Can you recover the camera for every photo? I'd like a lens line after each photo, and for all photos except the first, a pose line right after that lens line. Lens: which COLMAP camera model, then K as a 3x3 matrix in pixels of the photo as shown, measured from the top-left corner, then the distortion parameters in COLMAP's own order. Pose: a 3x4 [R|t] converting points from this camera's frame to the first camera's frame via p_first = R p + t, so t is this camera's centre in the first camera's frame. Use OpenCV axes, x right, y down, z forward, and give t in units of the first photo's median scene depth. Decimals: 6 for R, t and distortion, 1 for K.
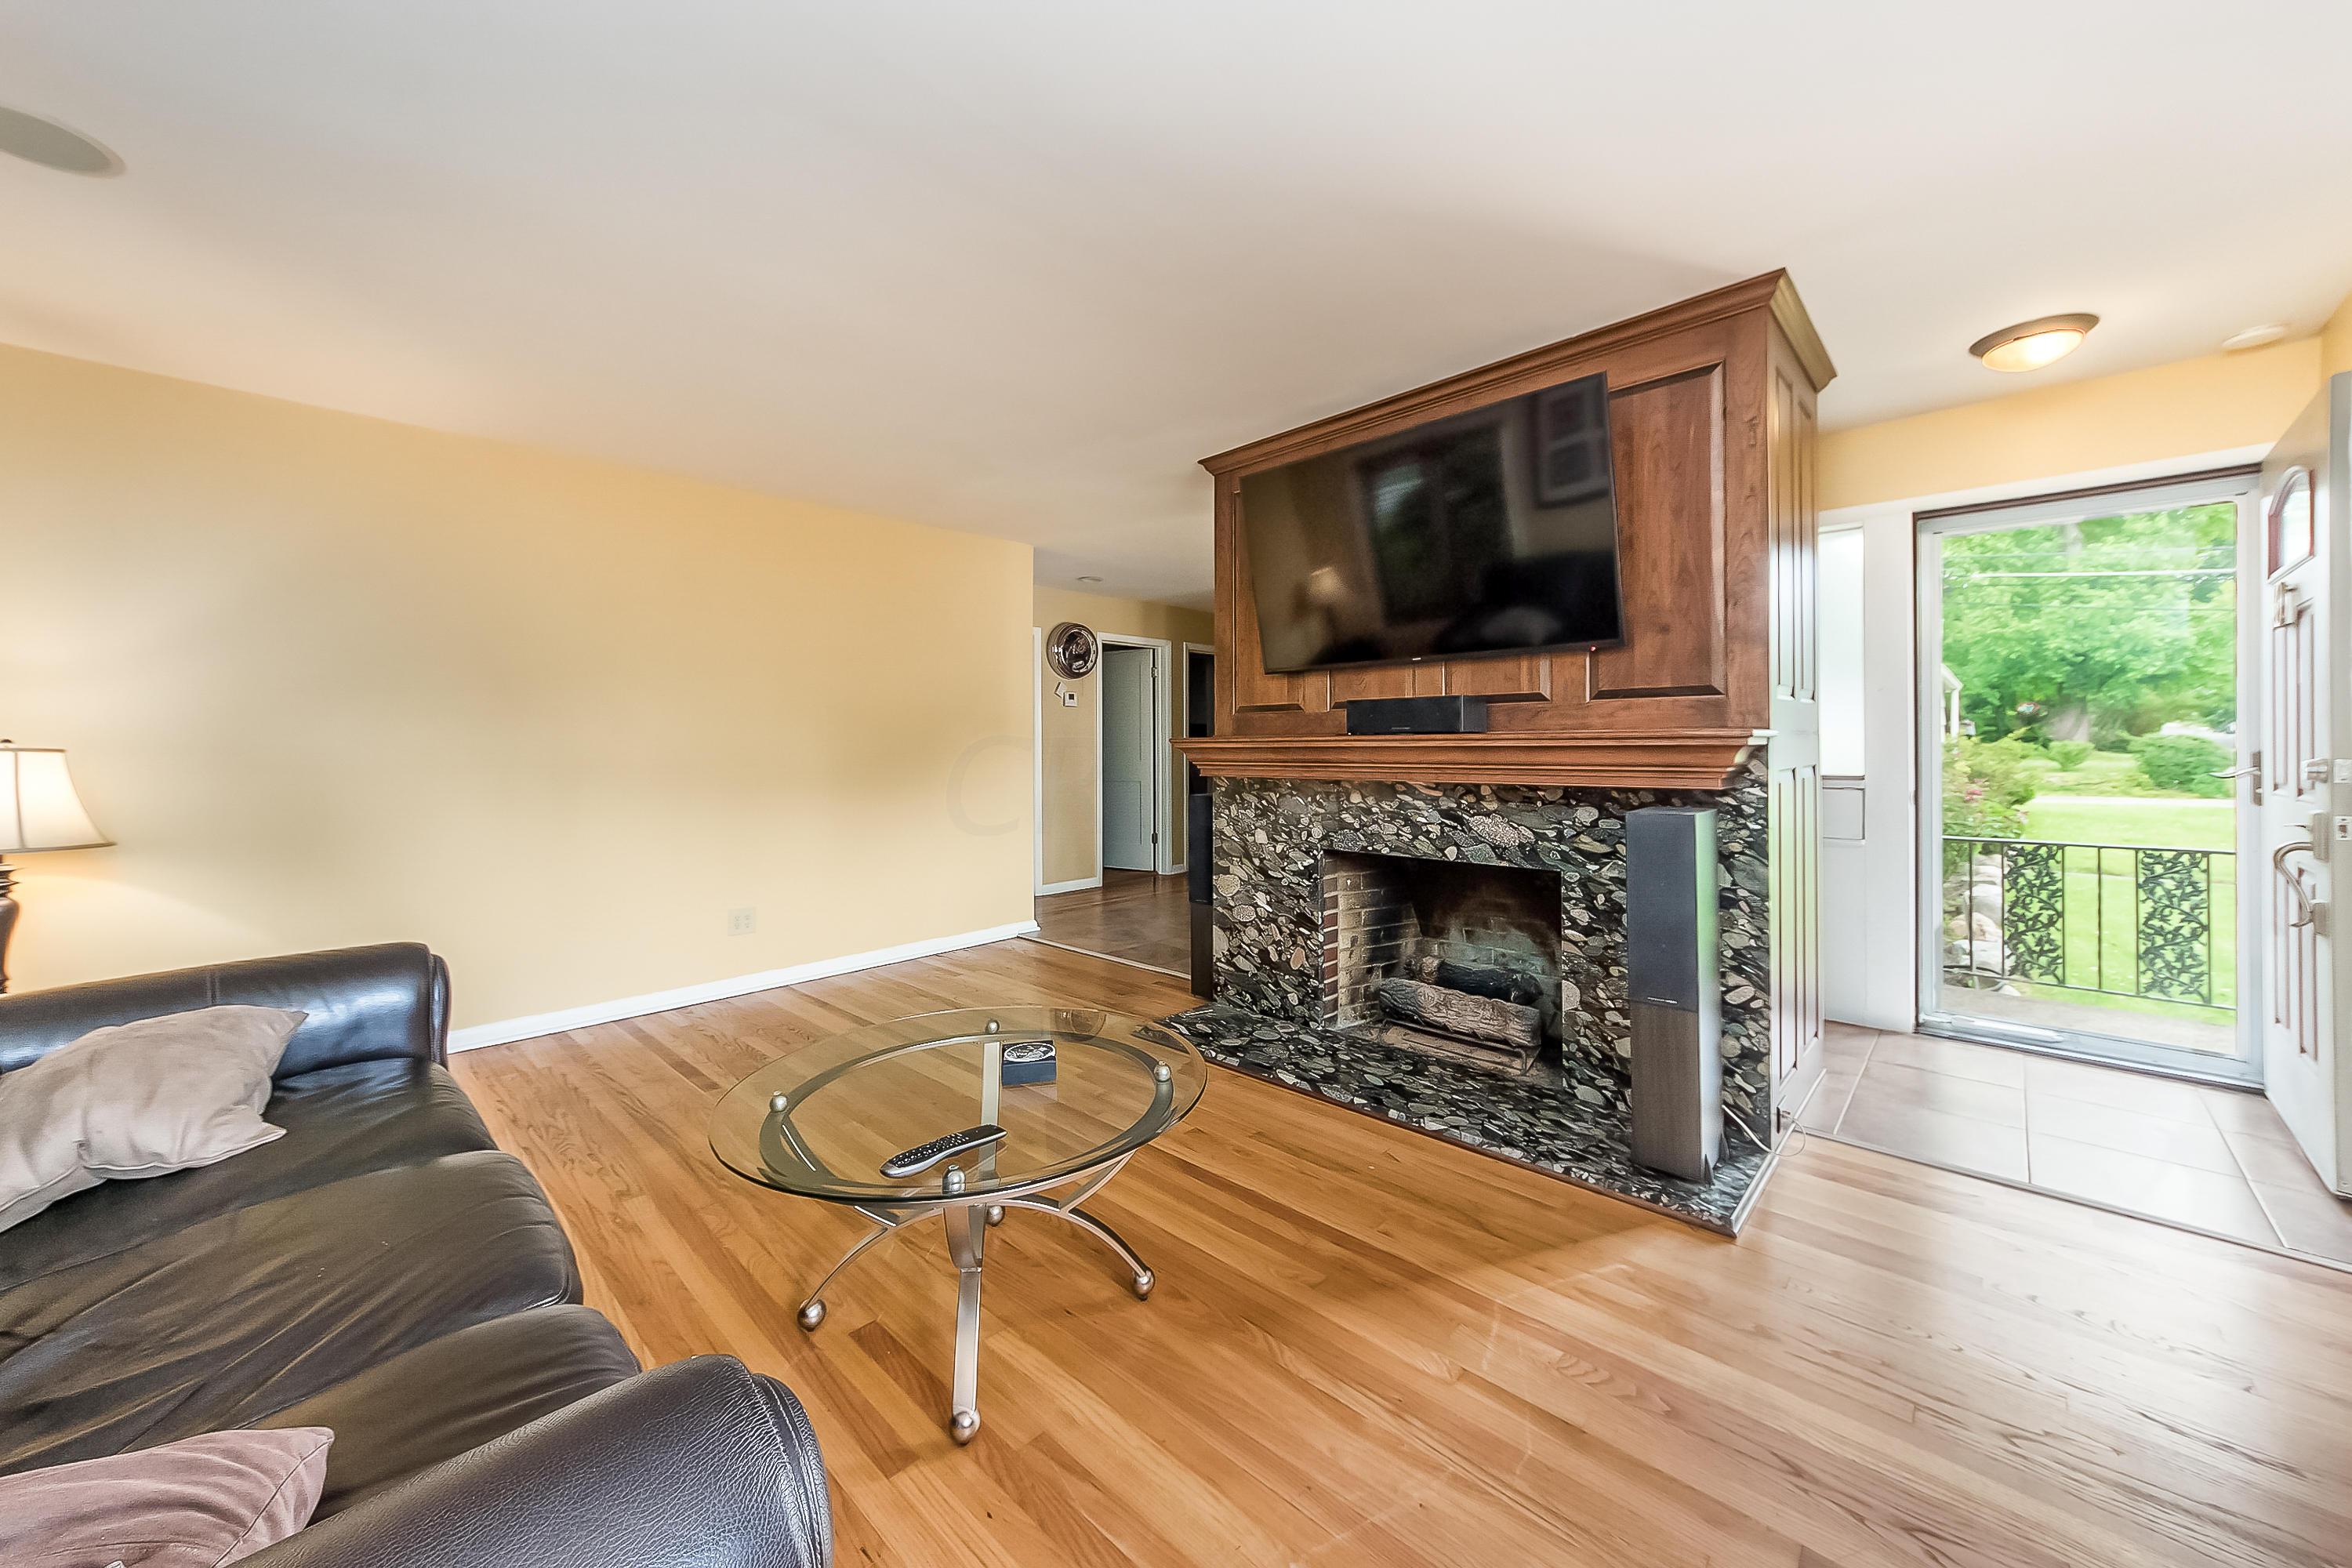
lens RADIAL K [[876.7, 0, 1150.2], [0, 876.7, 697.9], [0, 0, 1]] dist [-0.000773, 0.000504]
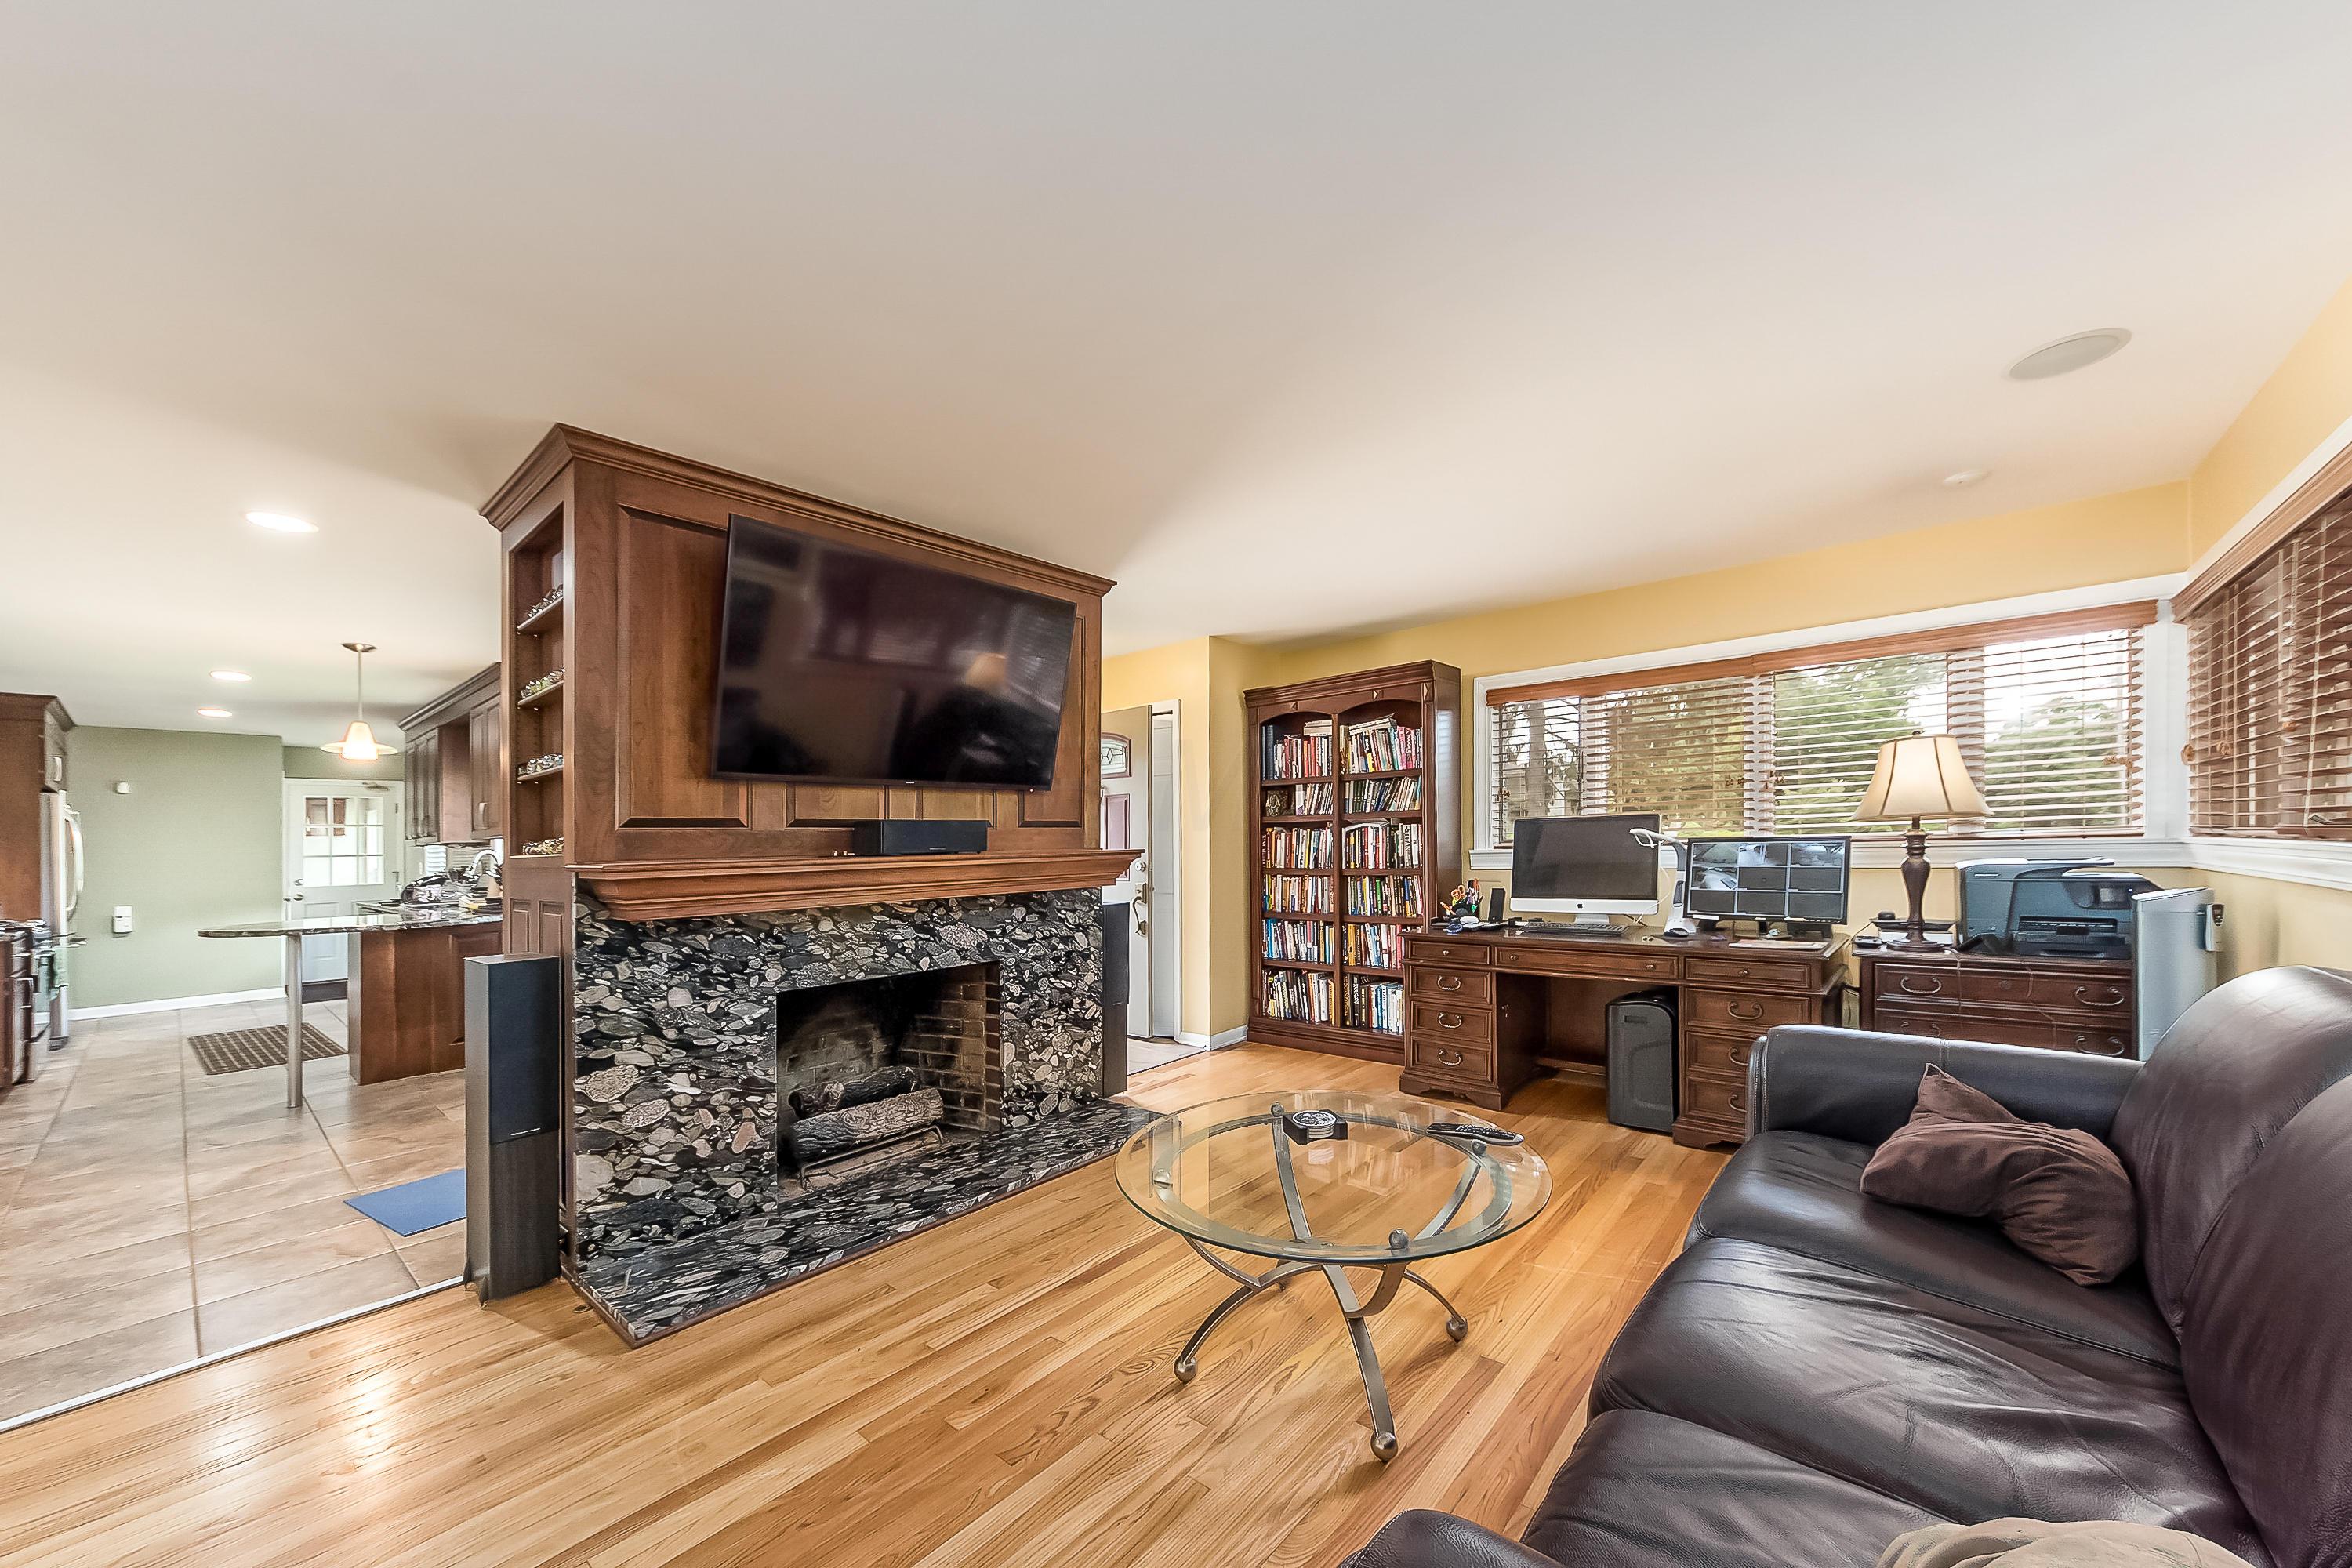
lens RADIAL K [[876.7, 0, 1223.9], [0, 876.7, 821.9], [0, 0, 1]] dist [-0.000773, 0.000504]
pose [[-0.120712, 0.031770, 0.992179, -0.816293], [-0.030359, 0.998902, -0.035679, 0.029629], [-0.992223, -0.034429, -0.119615, 0.794720]]
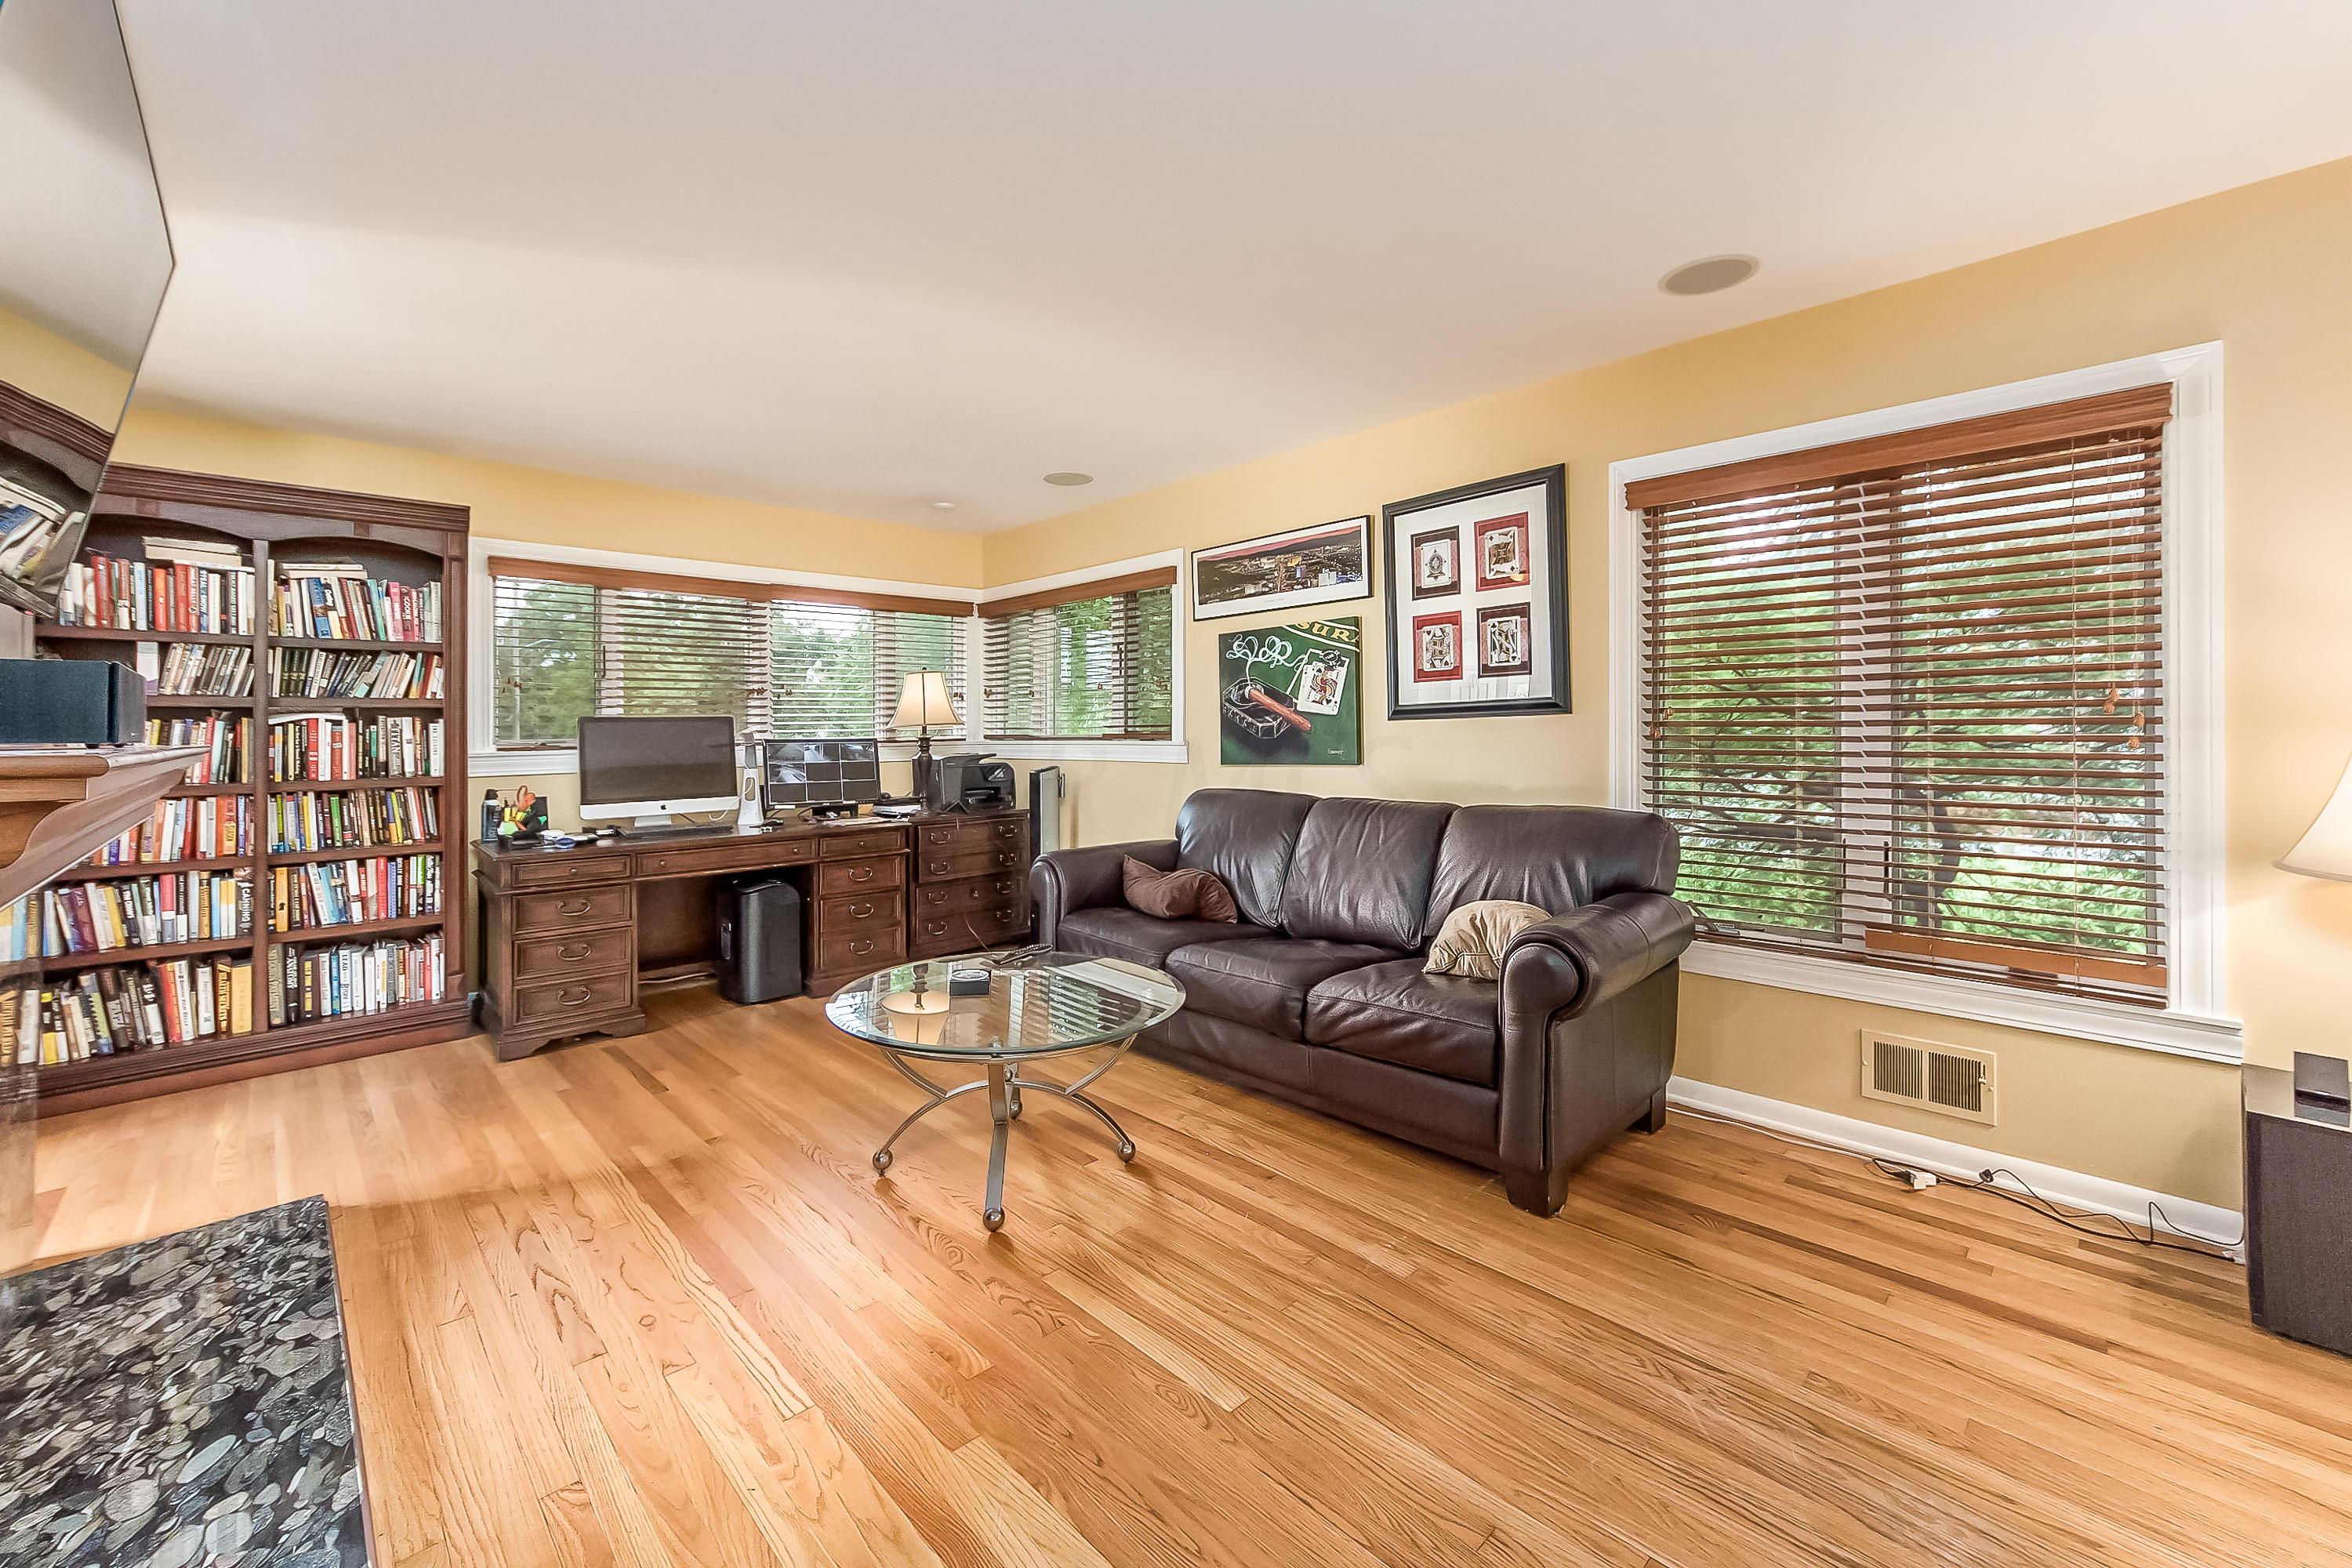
lens RADIAL K [[925.0, 0, 1178.1], [0, 925.0, 717.9], [0, 0, 1]] dist [0.013846, 0.000455]
pose [[-0.999879, 0.014330, 0.006012, -0.291131], [0.013895, 0.997650, -0.067087, 0.066217], [-0.006959, -0.066996, -0.997729, 1.529140]]
